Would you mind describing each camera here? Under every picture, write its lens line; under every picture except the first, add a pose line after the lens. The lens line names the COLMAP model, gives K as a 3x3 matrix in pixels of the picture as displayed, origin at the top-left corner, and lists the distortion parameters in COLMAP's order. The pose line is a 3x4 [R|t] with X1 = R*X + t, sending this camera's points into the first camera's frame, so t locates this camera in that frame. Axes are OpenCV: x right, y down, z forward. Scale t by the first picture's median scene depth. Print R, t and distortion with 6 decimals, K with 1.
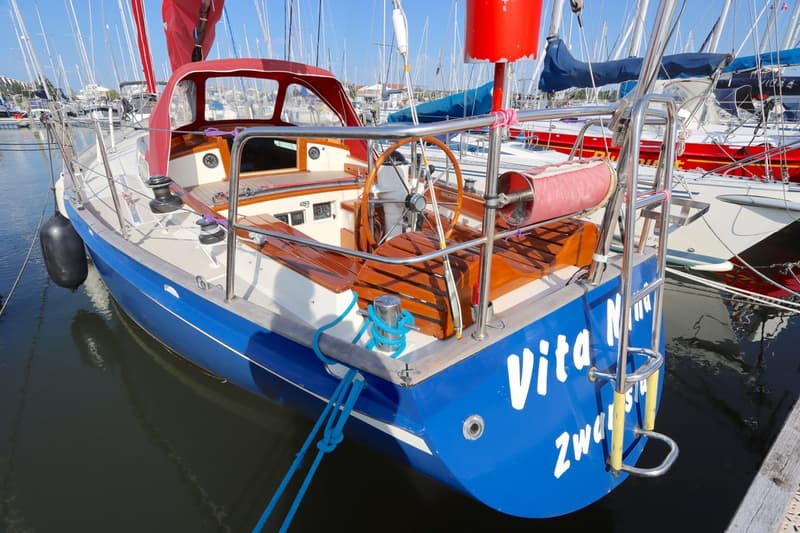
lens RADIAL K [[377.0, 0, 398.0], [0, 377.0, 260.3], [0, 0, 1]] dist [-0.012488, 0.000998]
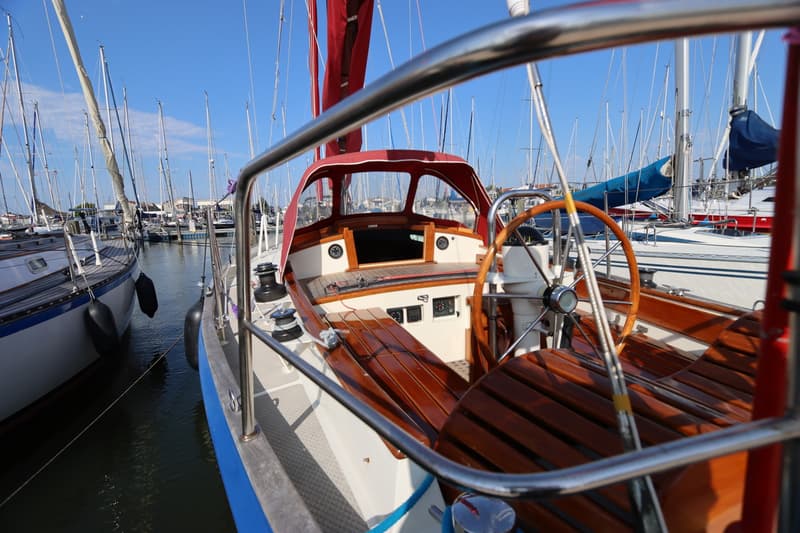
lens RADIAL K [[379.5, 0, 402.1], [0, 379.5, 261.1], [0, 0, 1]] dist [-0.011793, -0.000132]
pose [[0.934512, -0.006434, -0.355872, 0.014964], [-0.082219, 0.968893, -0.233423, -0.024069], [0.346304, 0.247396, 0.904914, 0.171079]]
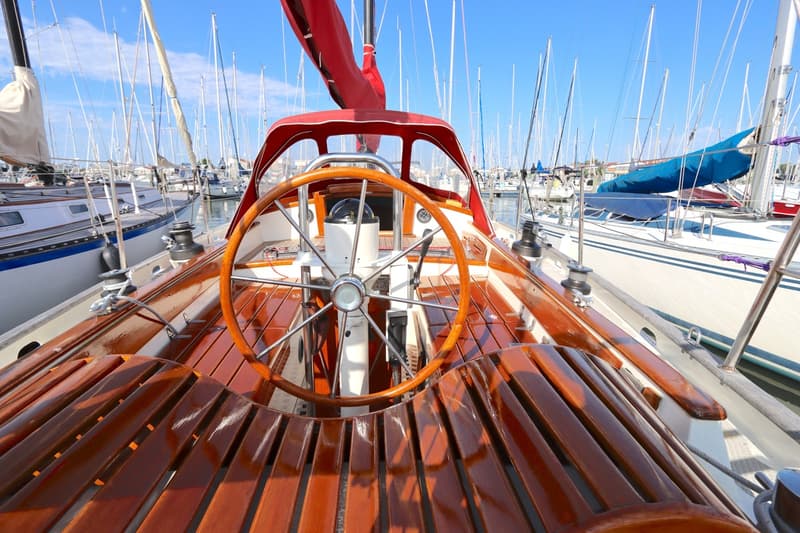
lens RADIAL K [[379.5, 0, 402.1], [0, 379.5, 261.1], [0, 0, 1]] dist [-0.011793, -0.000132]
pose [[0.832677, 0.110542, -0.542613, 0.241293], [-0.210218, 0.969623, -0.125060, -0.085048], [0.512306, 0.218202, 0.830621, 0.350473]]
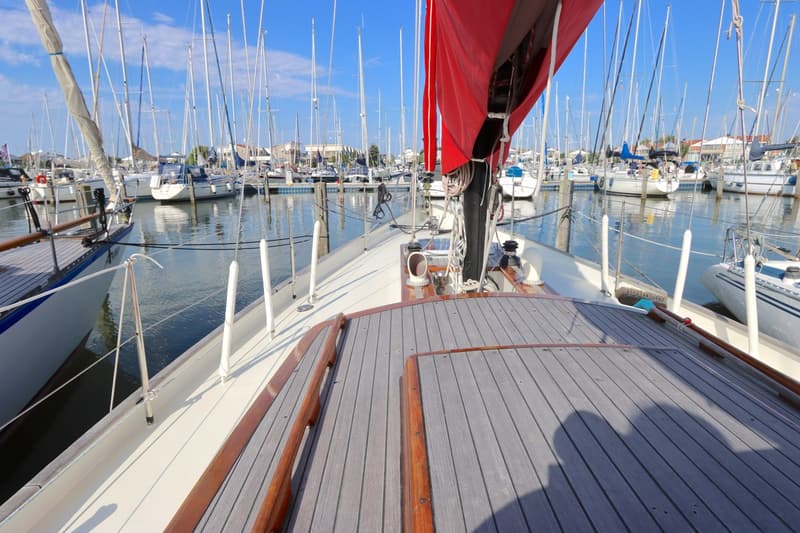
lens RADIAL K [[440.0, 0, 400.6], [0, 440.0, 258.2], [0, 0, 1]] dist [-0.005690, -0.000085]
pose [[0.795220, 0.108796, -0.596481, -0.546173], [-0.215788, 0.970141, -0.110735, -0.517060], [0.566623, 0.216772, 0.794952, 1.008359]]
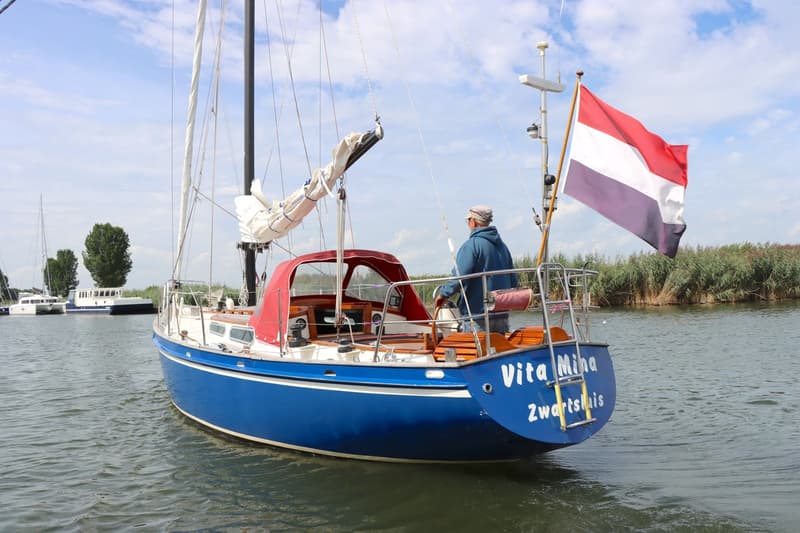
lens RADIAL K [[654.6, 0, 418.2], [0, 654.6, 268.9], [0, 0, 1]] dist [-0.250120, 0.161836]
pose [[0.998329, -0.046520, -0.034267, -0.023951], [0.028448, 0.911970, -0.409269, 0.466268], [0.050290, 0.407610, 0.911770, -1.035610]]
